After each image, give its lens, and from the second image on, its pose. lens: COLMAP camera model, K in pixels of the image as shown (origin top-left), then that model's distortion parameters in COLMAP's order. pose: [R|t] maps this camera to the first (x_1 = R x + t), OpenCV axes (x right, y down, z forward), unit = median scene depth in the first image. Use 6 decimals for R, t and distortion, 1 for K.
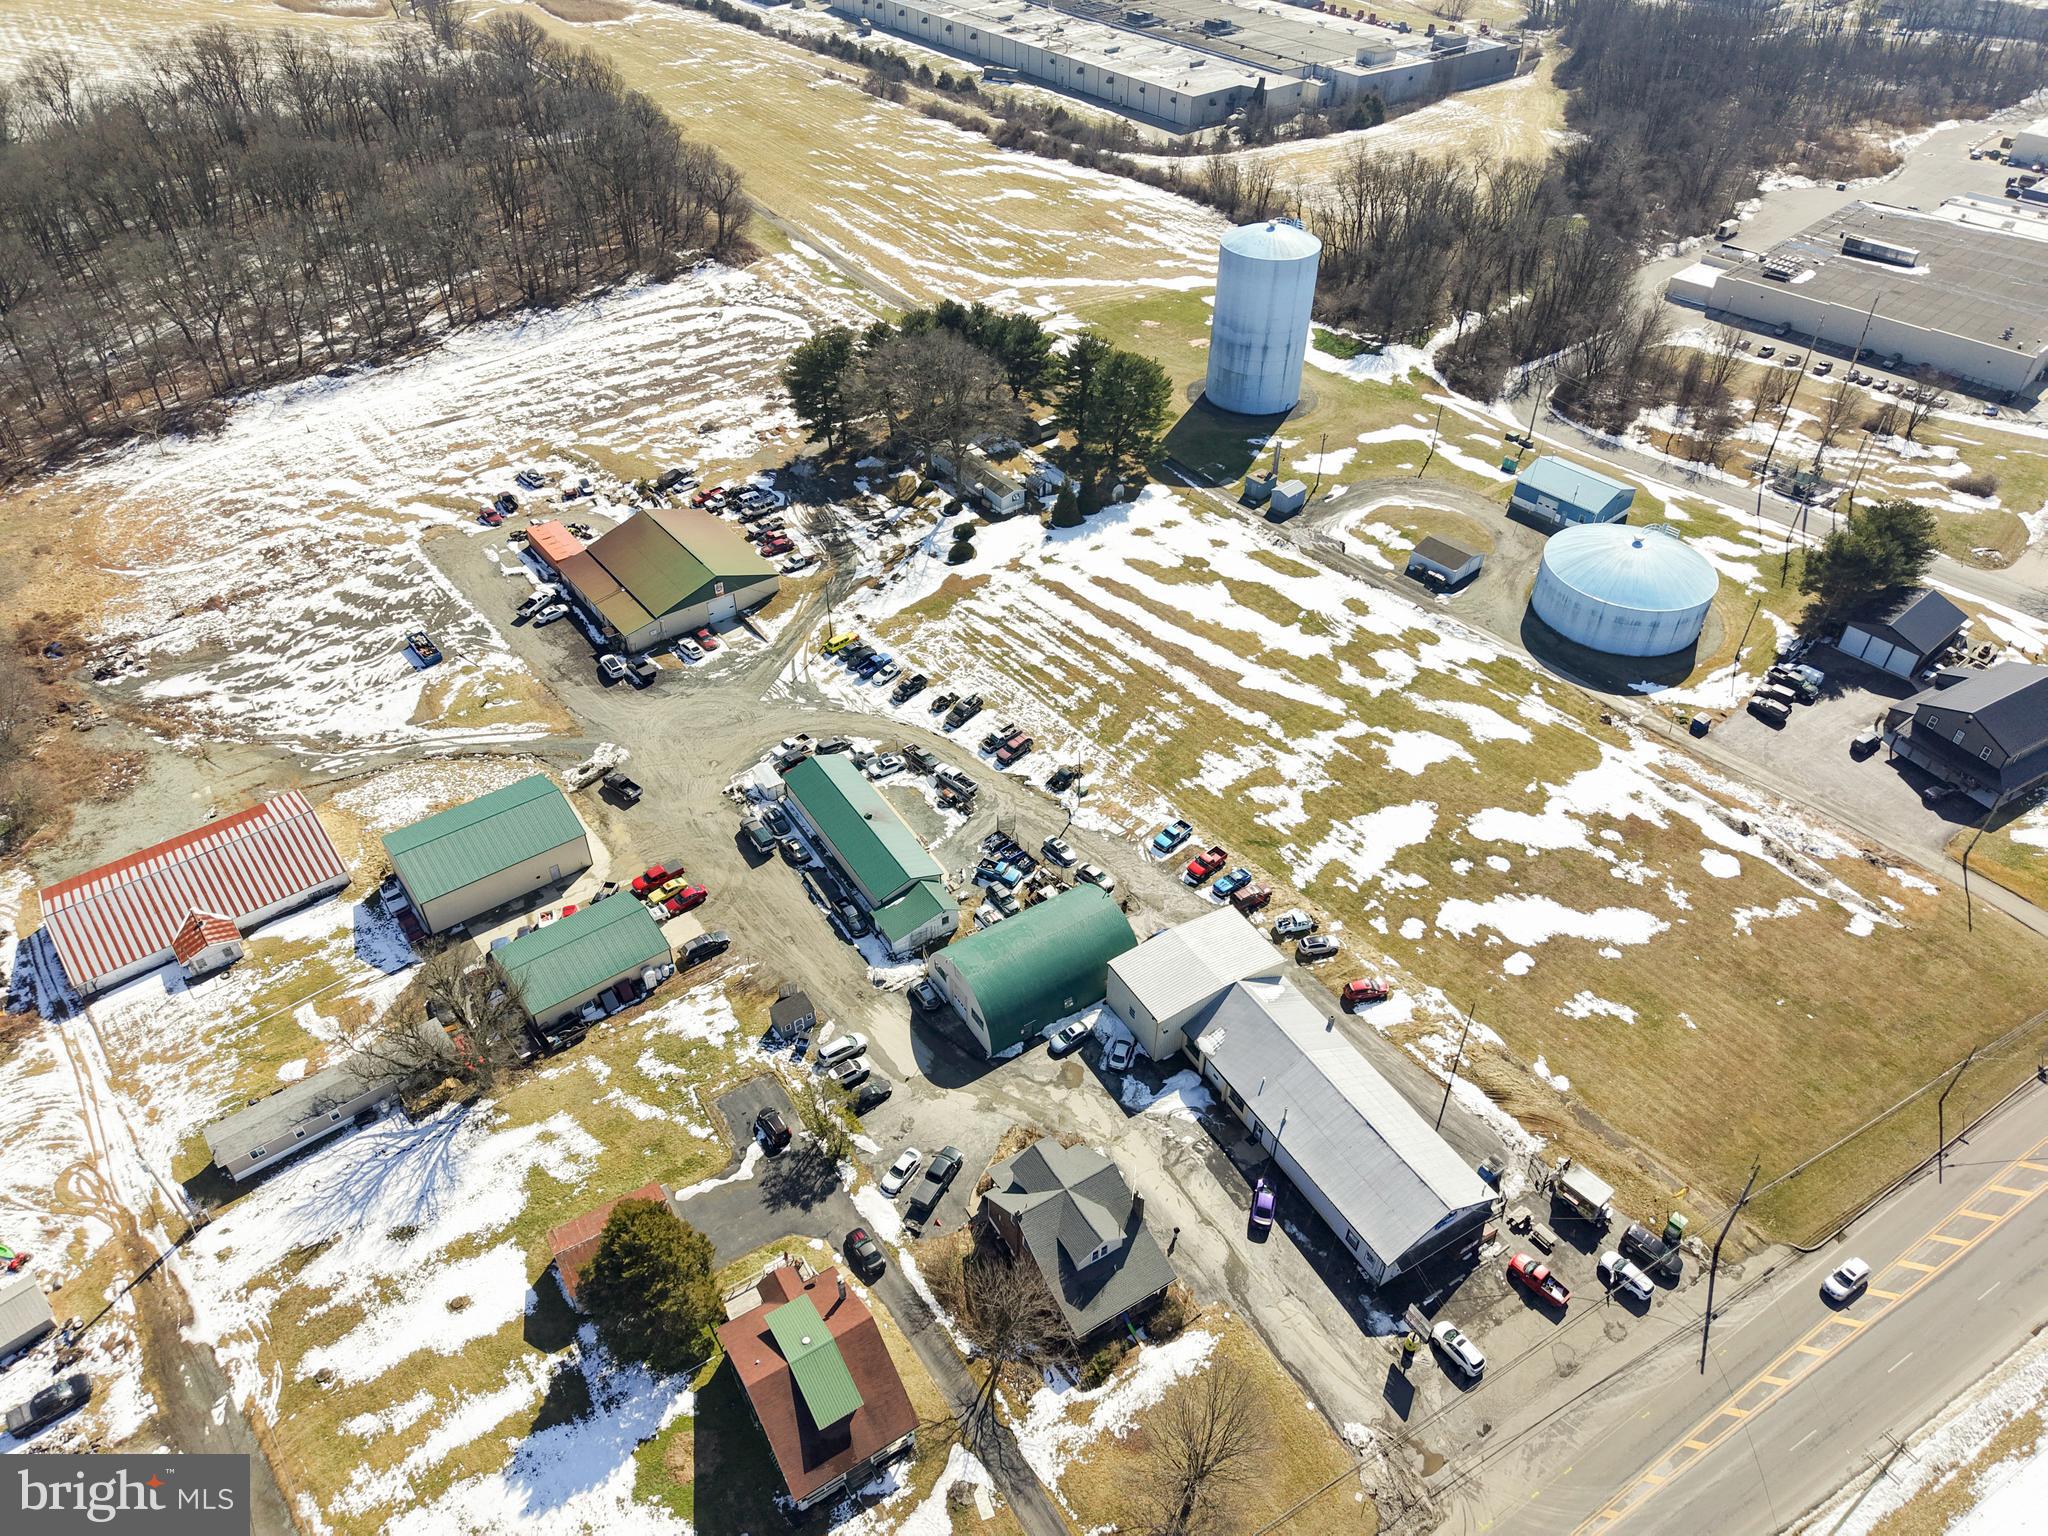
lens RADIAL K [[1357.2, 0, 1023.2], [0, 1357.2, 784.8], [0, 0, 1]] dist [0.031243, -0.036808]
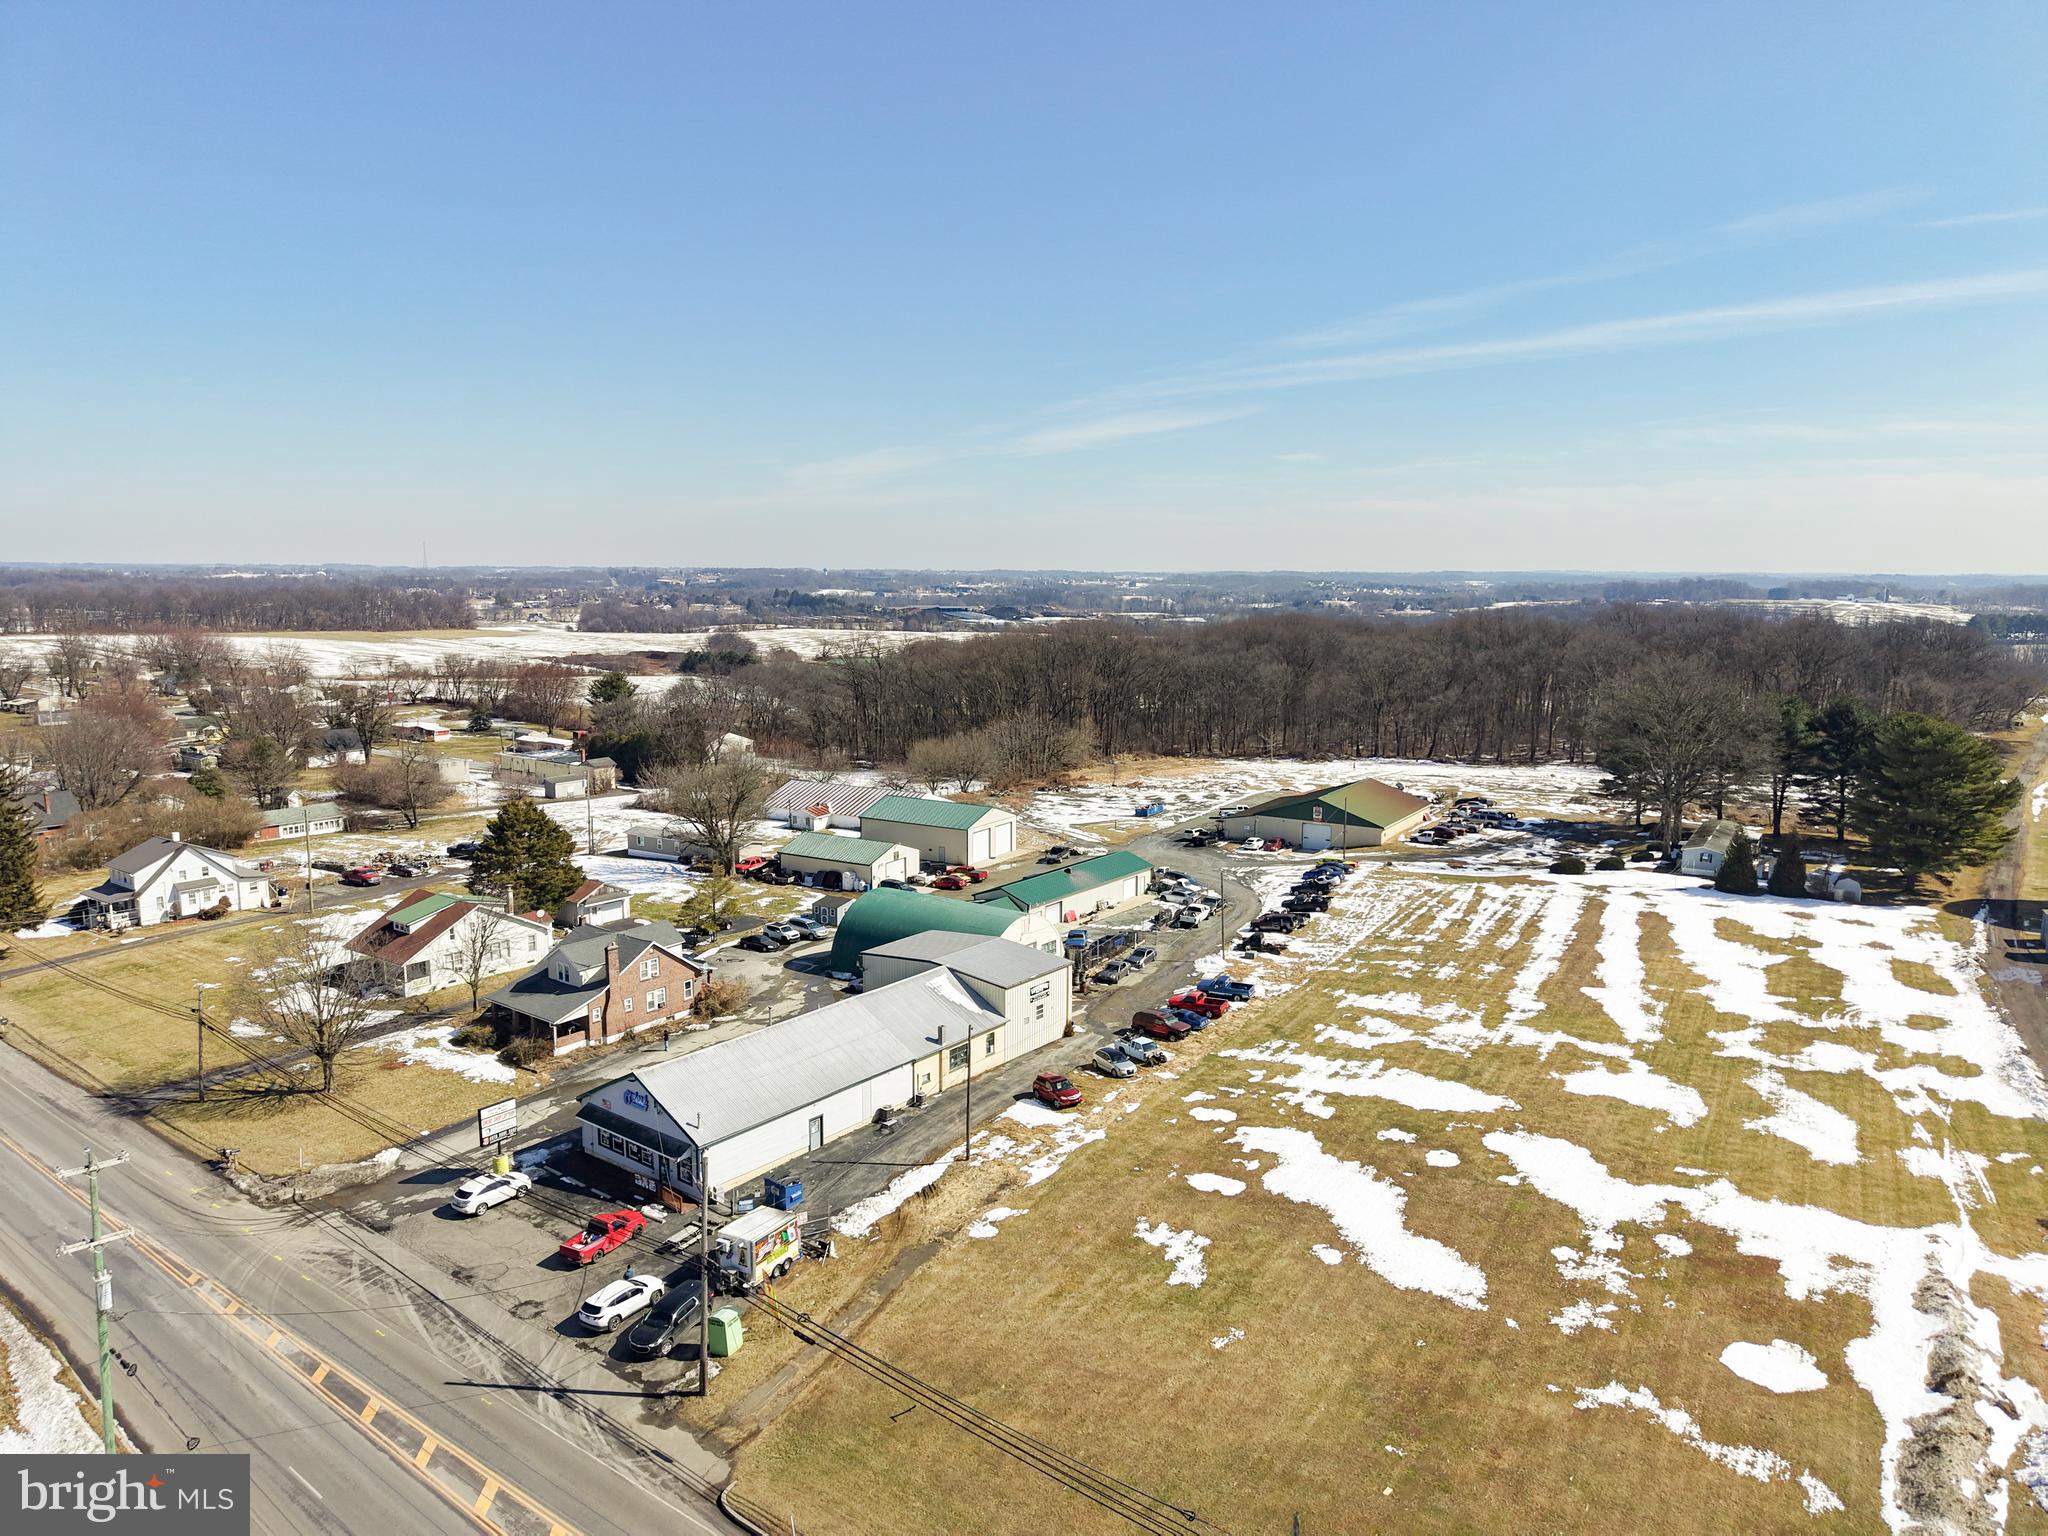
lens RADIAL K [[1357.2, 0, 1023.2], [0, 1357.2, 784.8], [0, 0, 1]] dist [0.031243, -0.036808]
pose [[0.349598, 0.141018, -0.926226, 0.716017], [-0.605730, 0.788221, -0.108622, 0.092677], [0.714753, 0.599018, 0.360980, 0.529861]]
